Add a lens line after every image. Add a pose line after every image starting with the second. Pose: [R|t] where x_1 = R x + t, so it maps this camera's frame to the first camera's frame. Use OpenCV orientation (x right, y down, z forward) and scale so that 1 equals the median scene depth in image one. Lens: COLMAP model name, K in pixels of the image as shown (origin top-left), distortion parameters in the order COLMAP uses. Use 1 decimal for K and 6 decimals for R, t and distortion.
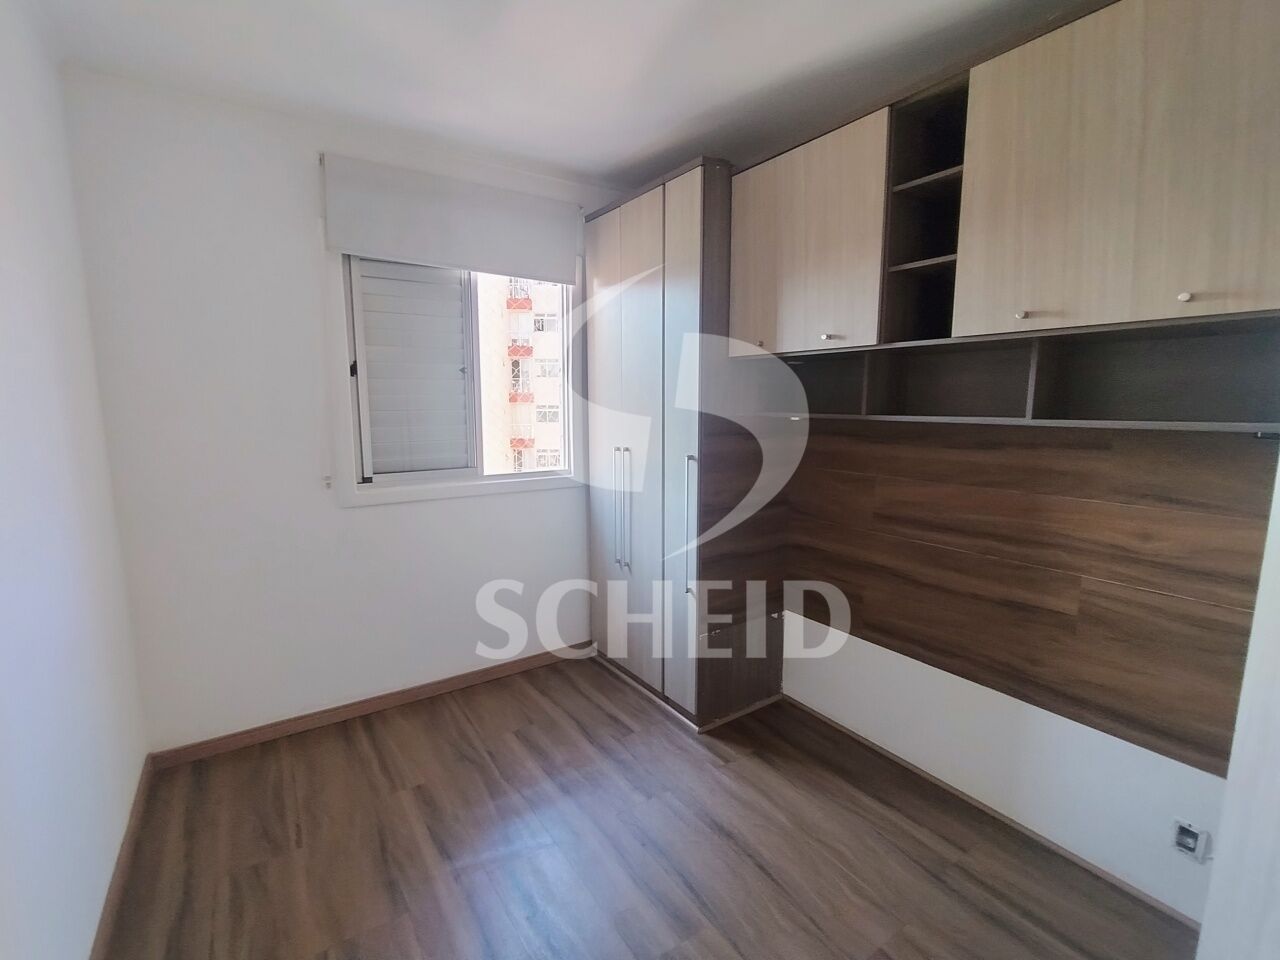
lens RADIAL K [[582.1, 0, 641.8], [0, 582.1, 482.9], [0, 0, 1]] dist [-0.014522, 0.006779]
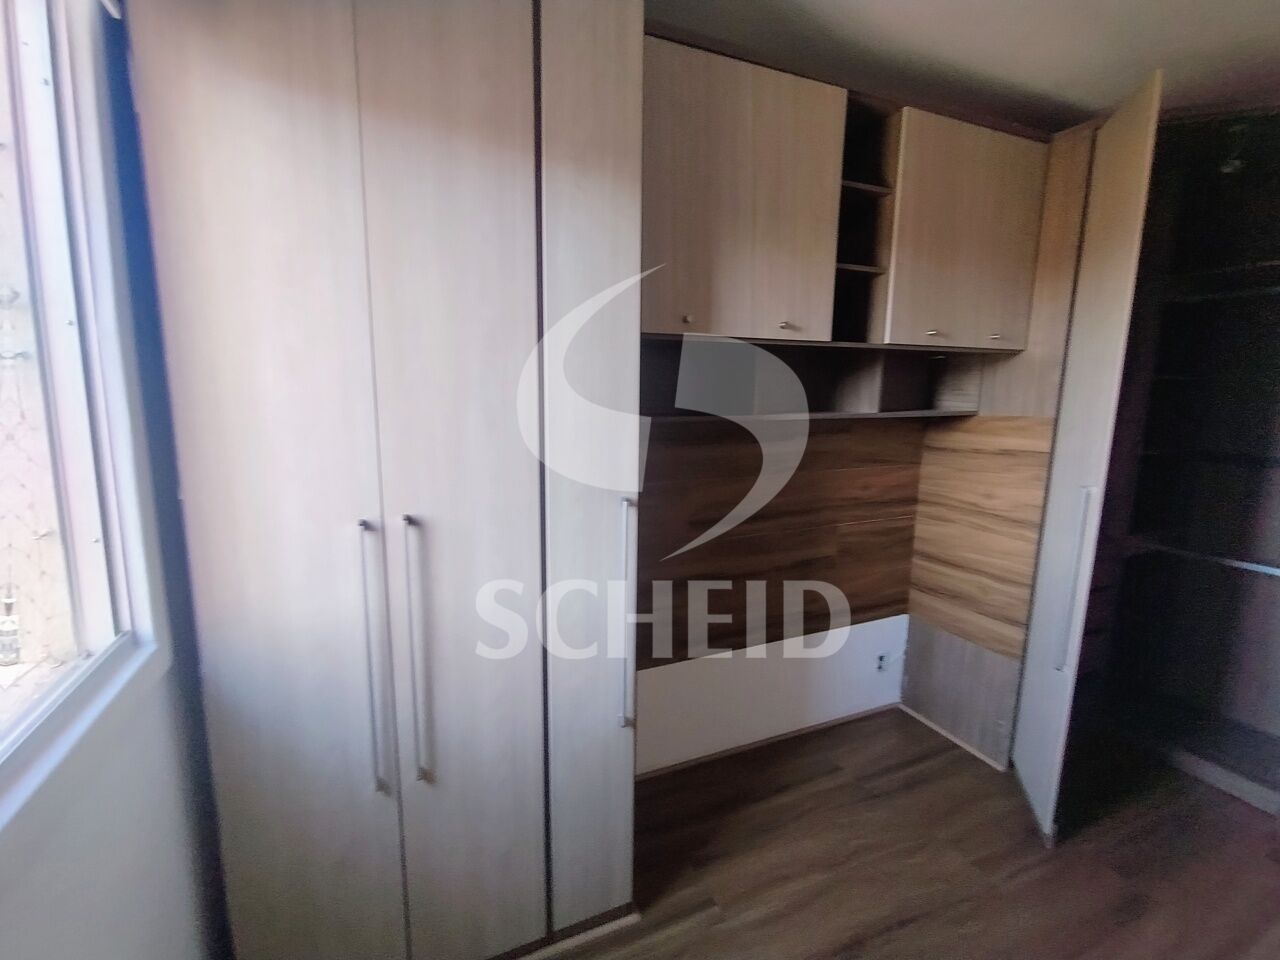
lens RADIAL K [[582.1, 0, 641.8], [0, 582.1, 482.9], [0, 0, 1]] dist [-0.014522, 0.006779]
pose [[0.168120, -0.162322, 0.972310, -0.645694], [0.131655, 0.981210, 0.141044, -0.194302], [-0.976935, 0.104297, 0.186331, 1.198294]]
